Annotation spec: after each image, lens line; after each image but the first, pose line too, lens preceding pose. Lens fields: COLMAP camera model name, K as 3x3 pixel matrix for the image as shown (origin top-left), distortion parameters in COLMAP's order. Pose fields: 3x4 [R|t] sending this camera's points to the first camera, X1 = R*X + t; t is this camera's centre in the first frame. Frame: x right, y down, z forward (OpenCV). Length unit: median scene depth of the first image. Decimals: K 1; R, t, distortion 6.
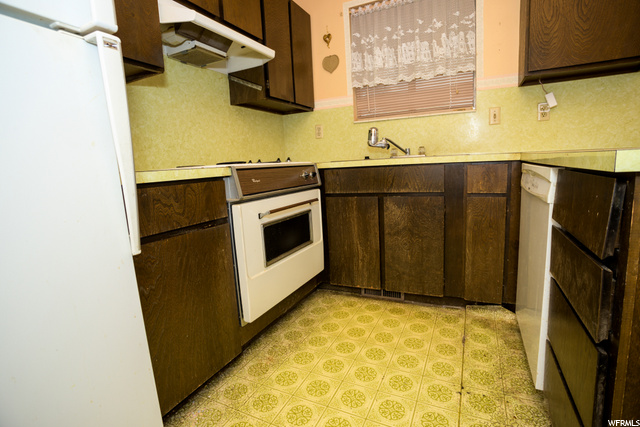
lens RADIAL K [[311.5, 0, 320.0], [0, 311.5, 213.5], [0, 0, 1]] dist [-0.077737, 0.032525]
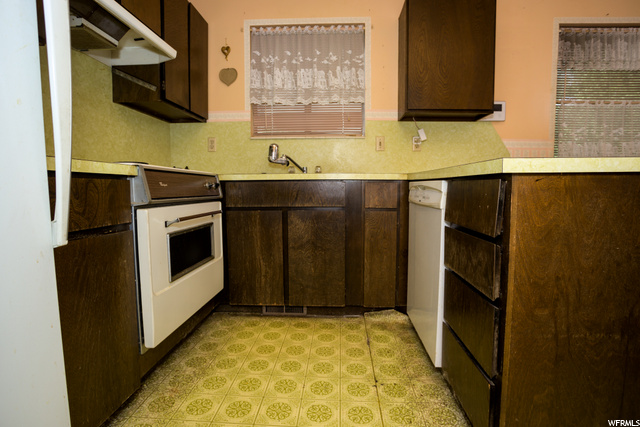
lens RADIAL K [[326.3, 0, 321.9], [0, 326.3, 214.8], [0, 0, 1]] dist [-0.063507, 0.001707]
pose [[0.918306, 0.021806, 0.395271, -0.121012], [0.012114, 0.996466, -0.083115, 0.051923], [-0.395686, 0.081113, 0.914797, -0.016606]]
